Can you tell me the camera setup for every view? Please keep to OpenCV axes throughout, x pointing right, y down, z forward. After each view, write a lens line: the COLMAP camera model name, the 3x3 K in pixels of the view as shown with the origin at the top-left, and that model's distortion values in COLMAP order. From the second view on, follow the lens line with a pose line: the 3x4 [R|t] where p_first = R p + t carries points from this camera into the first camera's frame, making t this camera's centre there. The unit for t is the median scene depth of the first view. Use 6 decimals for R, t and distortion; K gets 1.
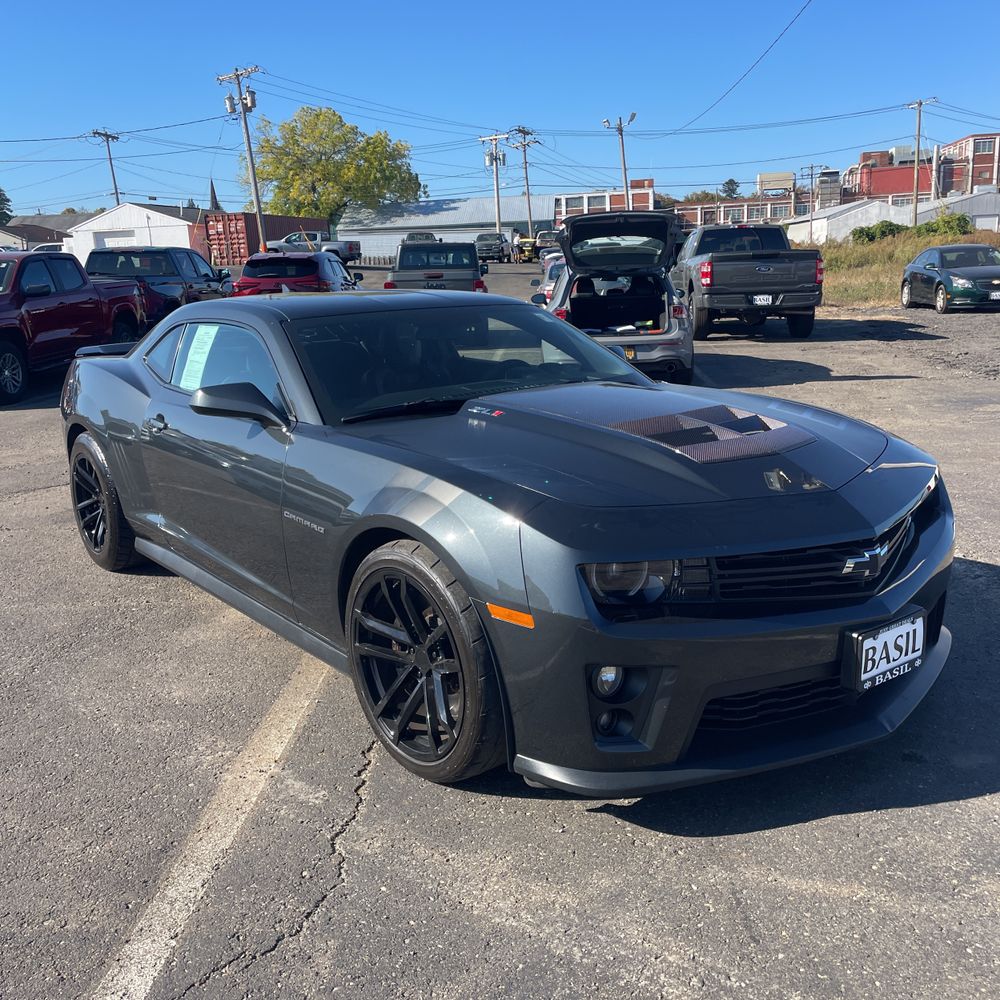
lens RADIAL K [[1004.1, 0, 500.0], [0, 1004.1, 500.0], [0, 0, 1]] dist [0.087639, -0.112431]
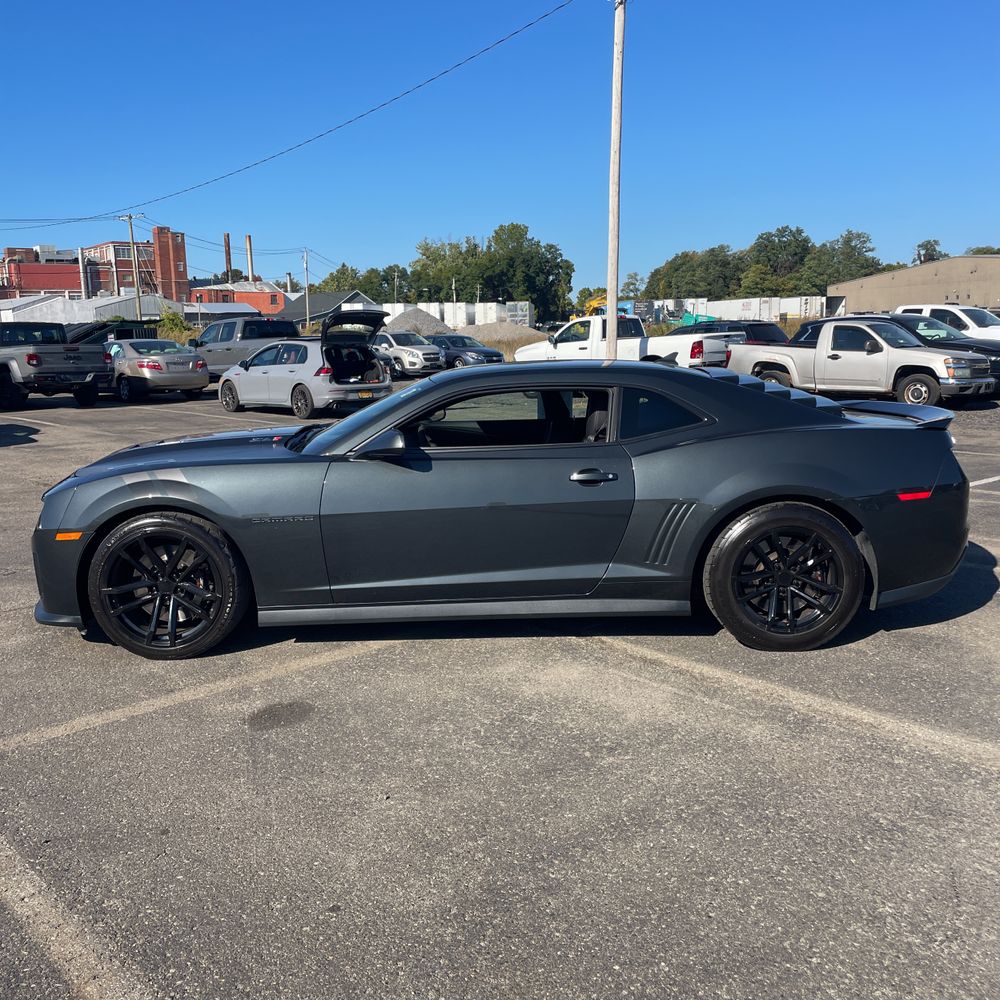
lens RADIAL K [[1008.9, 0, 492.3], [0, 1008.9, 488.5], [0, 0, 1]] dist [0.095167, -0.140137]
pose [[0.699401, -0.085159, 0.709638, -0.144289], [0.156441, 0.987041, -0.035736, 0.015183], [-0.697399, 0.136010, 0.703659, -0.043693]]
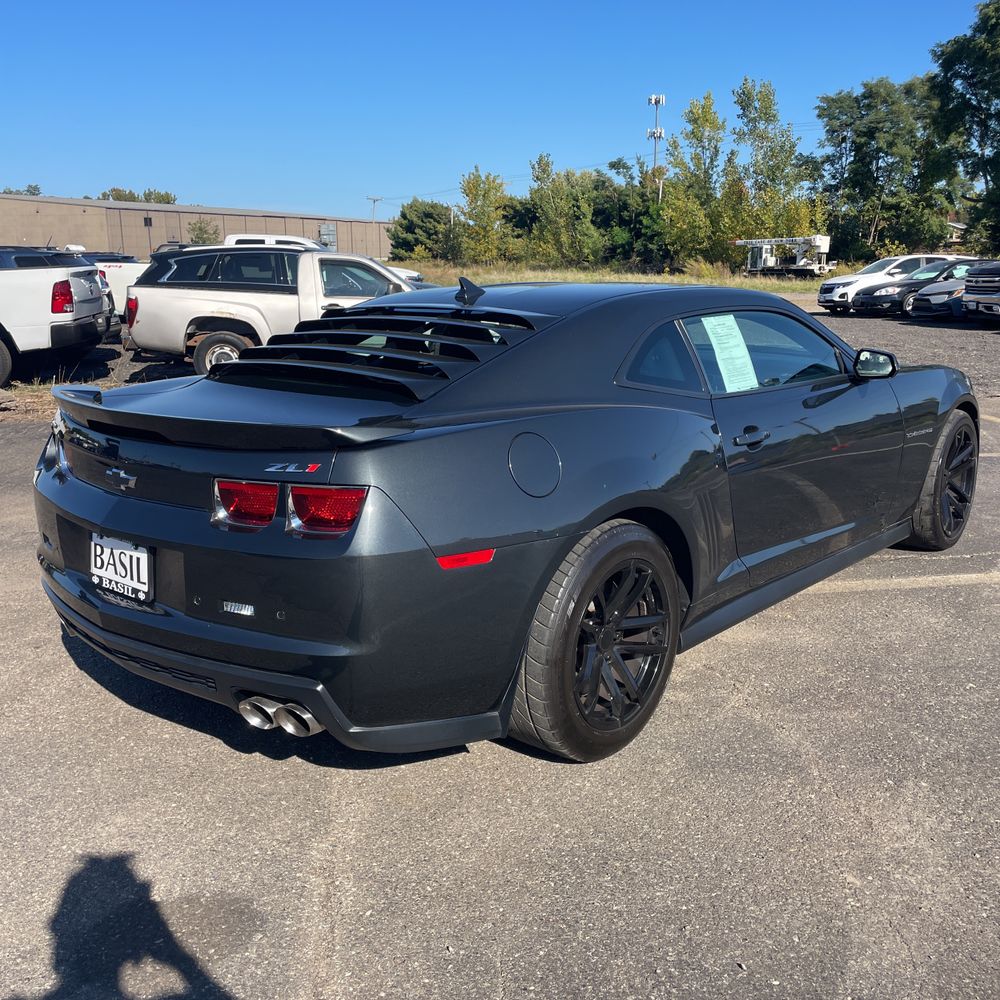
lens RADIAL K [[1004.0, 0, 497.0], [0, 1004.0, 504.9], [0, 0, 1]] dist [0.094250, -0.126545]
pose [[-0.183430, -0.192937, 0.963913, -0.066175], [0.238818, 0.942428, 0.234083, -0.015952], [-0.953582, 0.273138, -0.126793, 0.079887]]
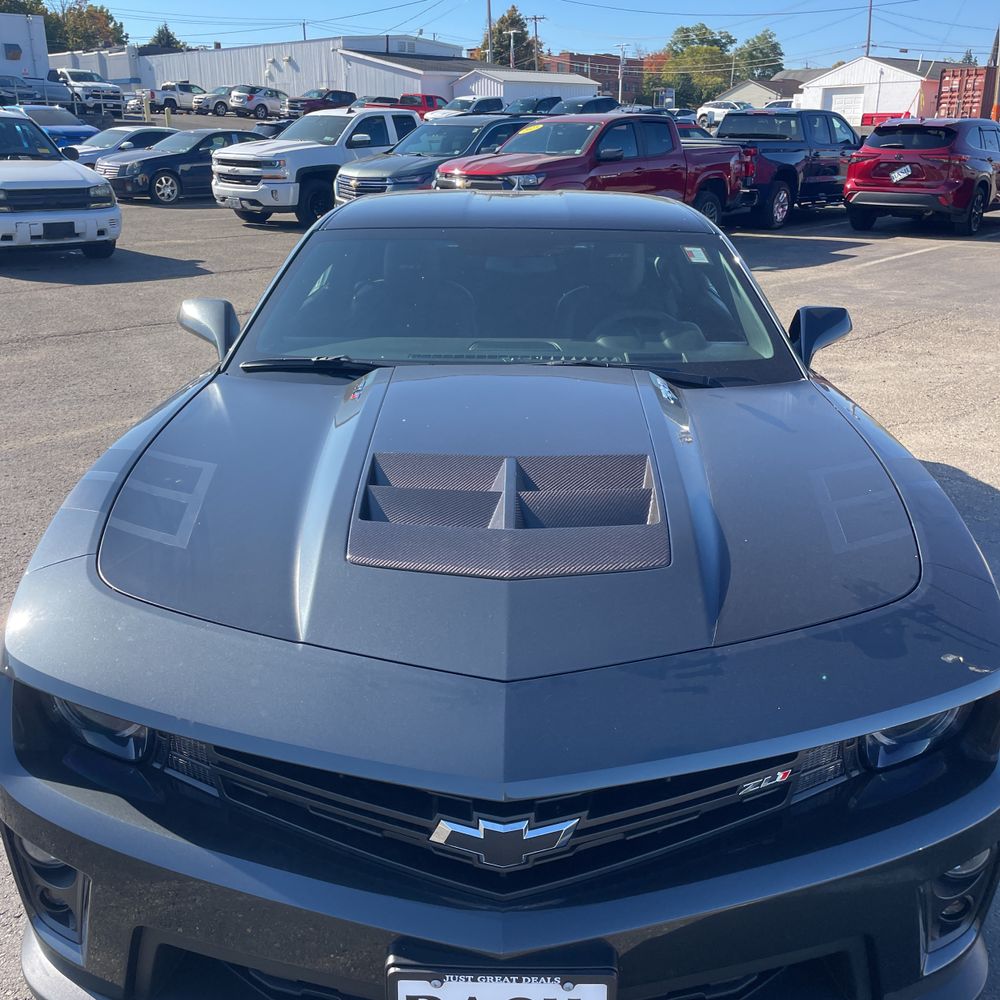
lens RADIAL K [[1010.2, 0, 515.7], [0, 1010.2, 475.5], [0, 0, 1]] dist [0.092562, -0.127692]
pose [[0.779945, 0.237789, -0.578915, 0.024201], [-0.175943, 0.971012, 0.161802, -0.007872], [0.600608, -0.024341, 0.799173, 0.022942]]
